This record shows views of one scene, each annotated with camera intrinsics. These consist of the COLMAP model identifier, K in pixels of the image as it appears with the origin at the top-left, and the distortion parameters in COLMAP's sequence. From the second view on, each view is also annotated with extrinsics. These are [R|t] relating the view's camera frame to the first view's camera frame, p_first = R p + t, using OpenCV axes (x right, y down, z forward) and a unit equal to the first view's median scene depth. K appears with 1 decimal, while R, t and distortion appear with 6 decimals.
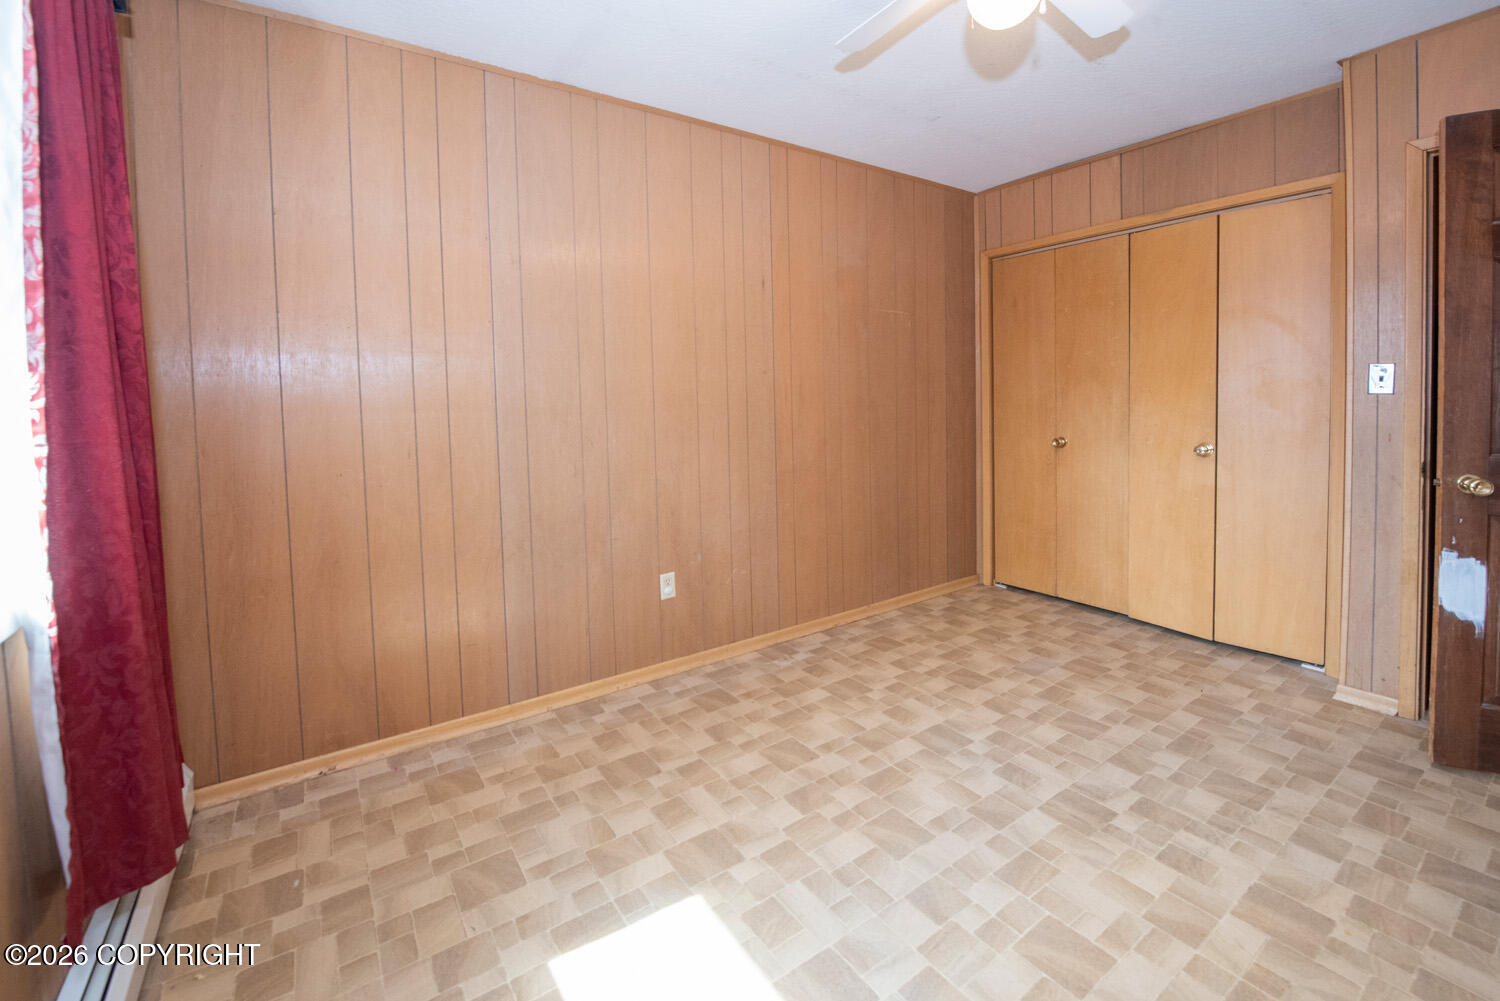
lens RADIAL K [[621.8, 0, 750.0], [0, 621.8, 500.5], [0, 0, 1]] dist [-0.035992, -0.000066]
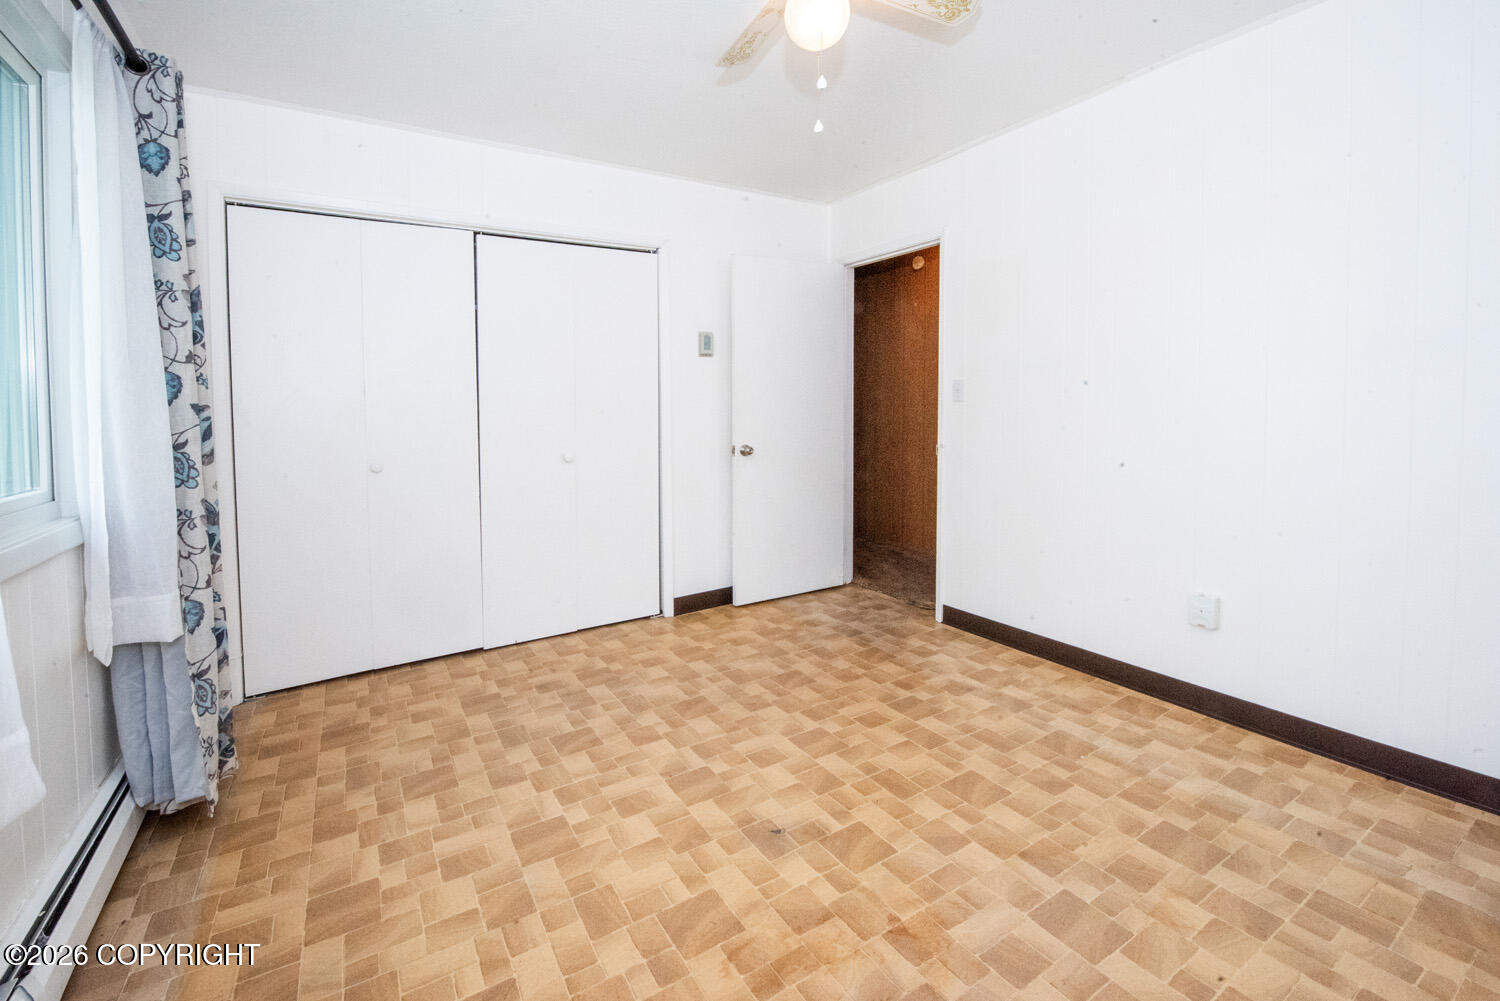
lens RADIAL K [[635.8, 0, 743.4], [0, 635.8, 502.7], [0, 0, 1]] dist [-0.011440, -0.000042]
pose [[0.038923, -0.130010, 0.990748, -0.345642], [0.167438, 0.978329, 0.121802, -0.075666], [-0.985114, 0.161149, 0.059848, 0.501420]]
